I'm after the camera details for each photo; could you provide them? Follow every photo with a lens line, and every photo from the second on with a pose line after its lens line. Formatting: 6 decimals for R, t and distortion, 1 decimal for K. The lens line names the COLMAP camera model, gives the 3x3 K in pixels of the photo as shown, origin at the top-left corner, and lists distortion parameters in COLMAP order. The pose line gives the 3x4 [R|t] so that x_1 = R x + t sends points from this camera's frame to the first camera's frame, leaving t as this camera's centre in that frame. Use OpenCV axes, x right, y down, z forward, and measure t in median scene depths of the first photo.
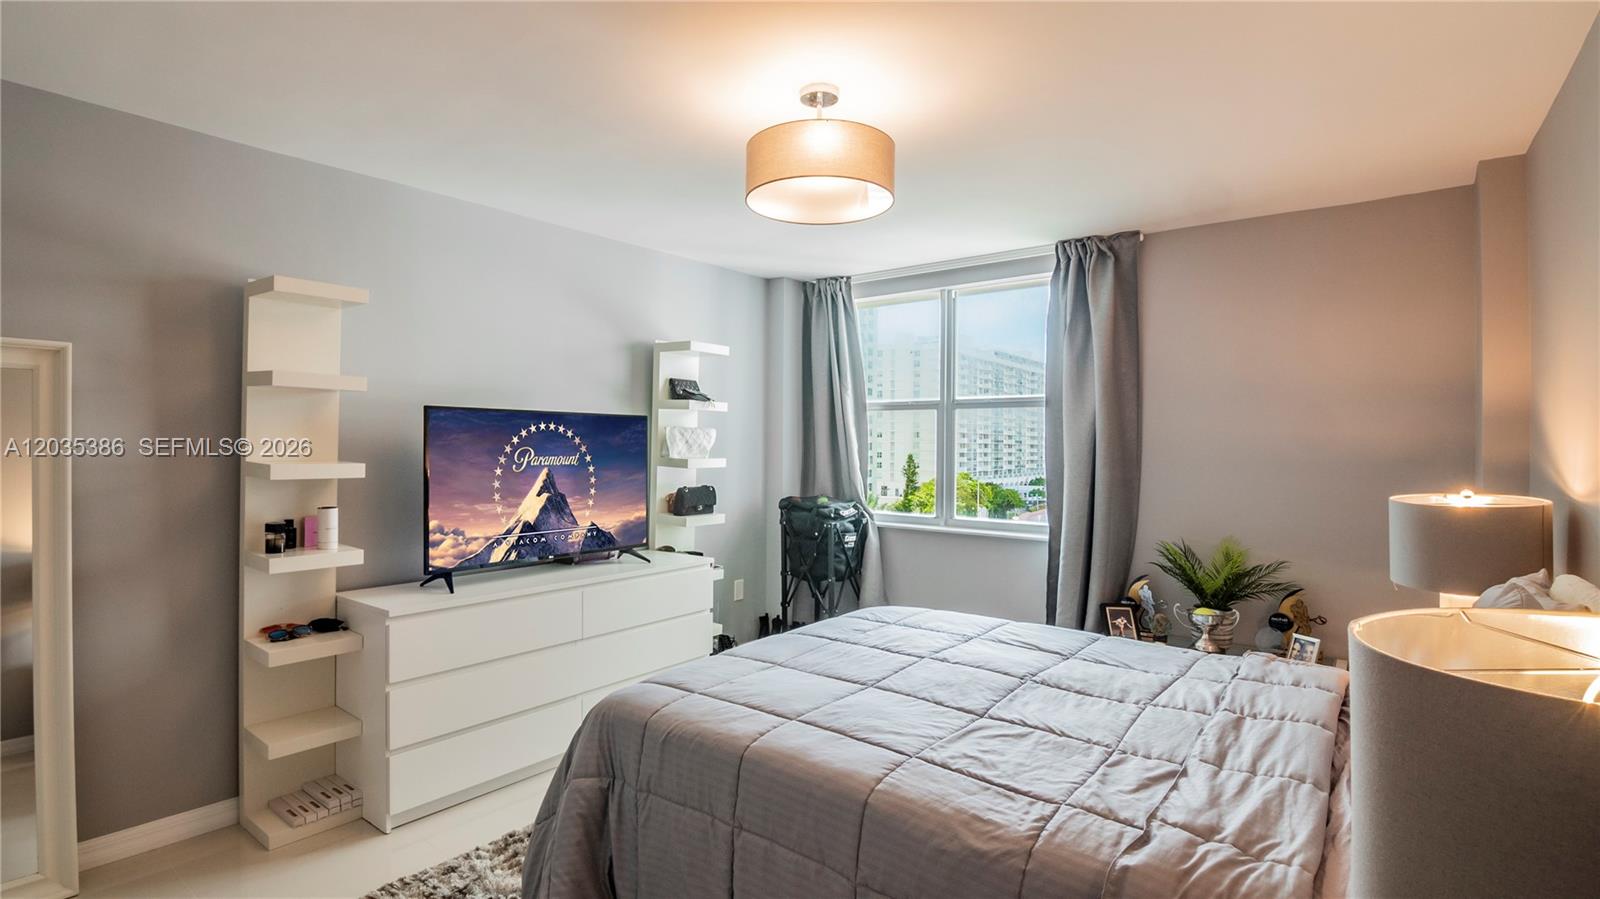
lens RADIAL K [[764.2, 0, 786.7], [0, 764.2, 452.3], [0, 0, 1]] dist [-0.011755, -0.005152]
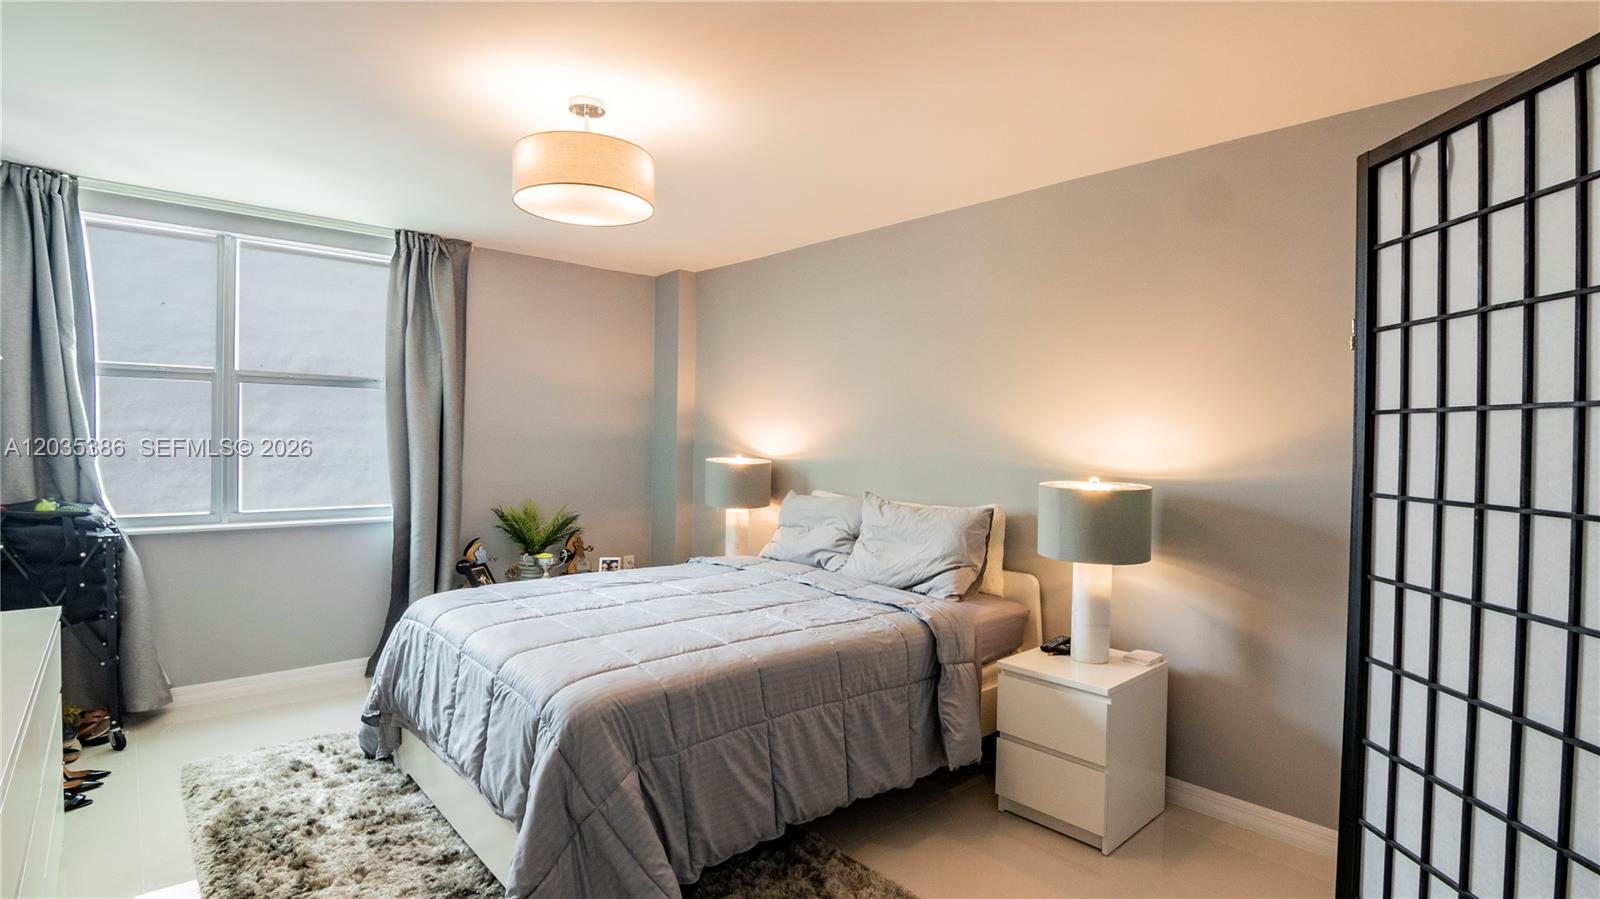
lens RADIAL K [[764.2, 0, 797.1], [0, 764.2, 449.3], [0, 0, 1]] dist [-0.011755, -0.005152]
pose [[0.173923, -0.025237, 0.984436, -0.572152], [-0.010177, 0.999572, 0.027423, -0.012949], [-0.984707, -0.014788, 0.173591, 0.291573]]
